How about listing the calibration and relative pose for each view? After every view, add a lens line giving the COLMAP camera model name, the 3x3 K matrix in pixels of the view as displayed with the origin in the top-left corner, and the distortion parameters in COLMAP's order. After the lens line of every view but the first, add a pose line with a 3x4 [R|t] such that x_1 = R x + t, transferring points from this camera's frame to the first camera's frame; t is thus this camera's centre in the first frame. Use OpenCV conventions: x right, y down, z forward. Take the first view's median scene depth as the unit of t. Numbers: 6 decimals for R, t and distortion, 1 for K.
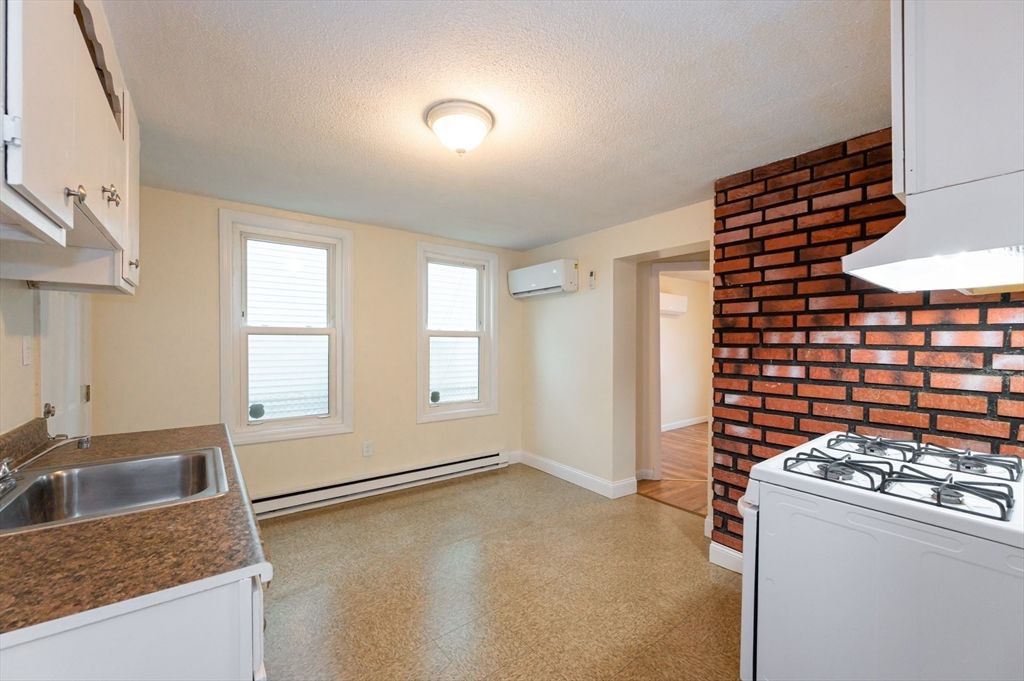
lens RADIAL K [[412.7, 0, 511.8], [0, 412.7, 346.1], [0, 0, 1]] dist [-0.001998, -0.000169]
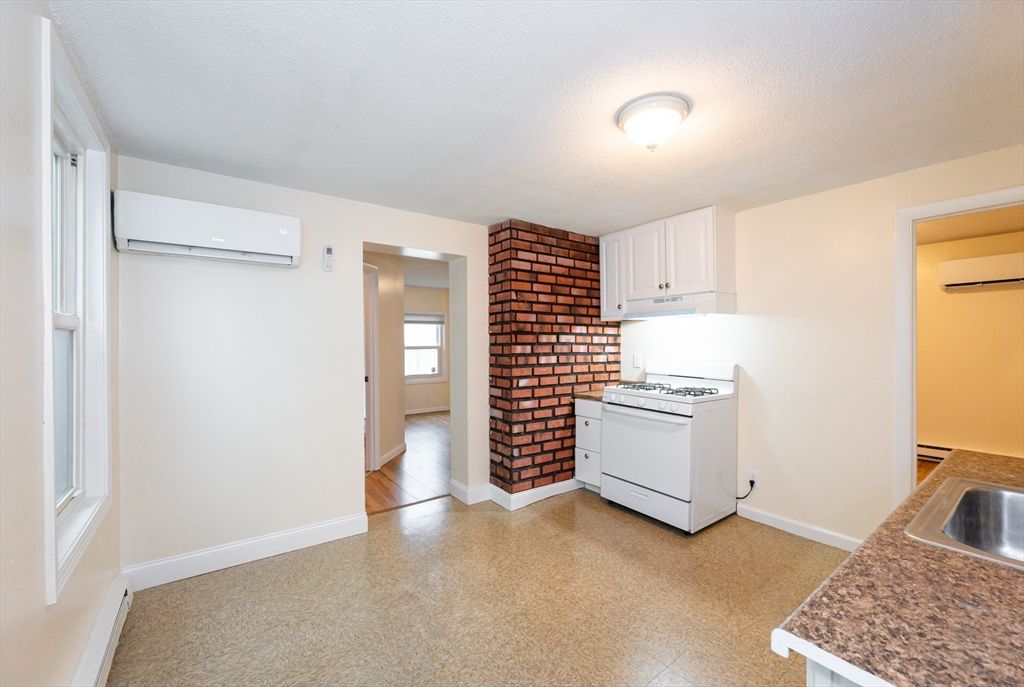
lens RADIAL K [[412.7, 0, 515.2], [0, 412.7, 343.8], [0, 0, 1]] dist [-0.001998, -0.000169]
pose [[0.001431, -0.004158, 0.999990, -0.944943], [0.013688, 0.999898, 0.004138, -0.008805], [-0.999905, 0.013682, 0.001488, 1.138853]]
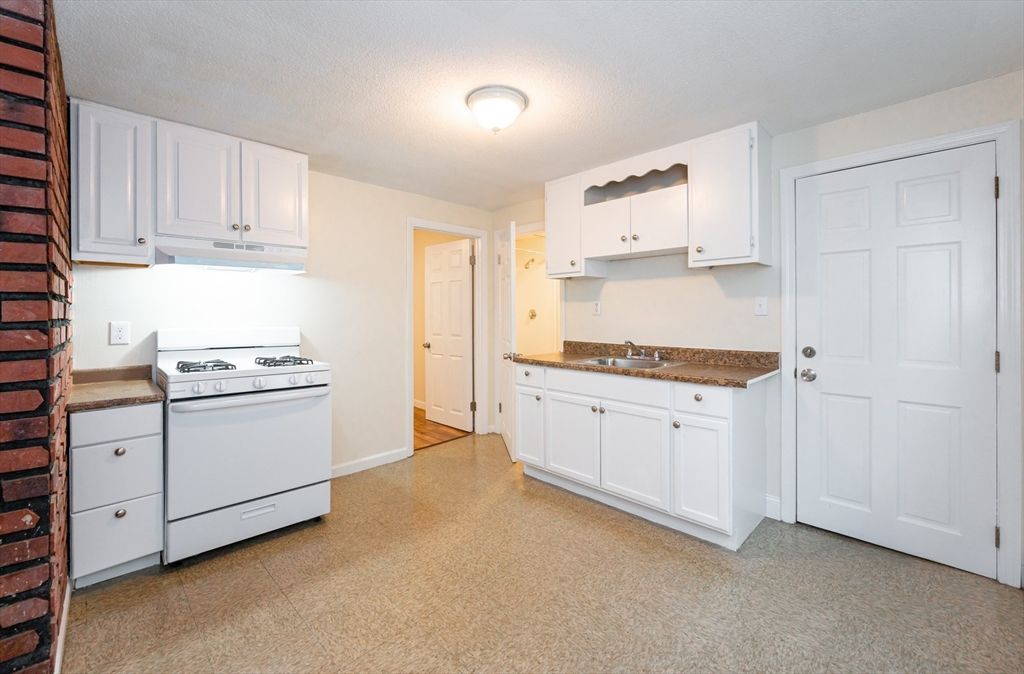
lens RADIAL K [[401.5, 0, 536.2], [0, 401.5, 306.8], [0, 0, 1]] dist [0.001830, 0.000087]
pose [[-0.991289, -0.000082, -0.131702, -0.044030], [-0.000572, 0.999993, 0.003688, 0.008124], [0.131701, 0.003731, -0.991283, 1.835841]]
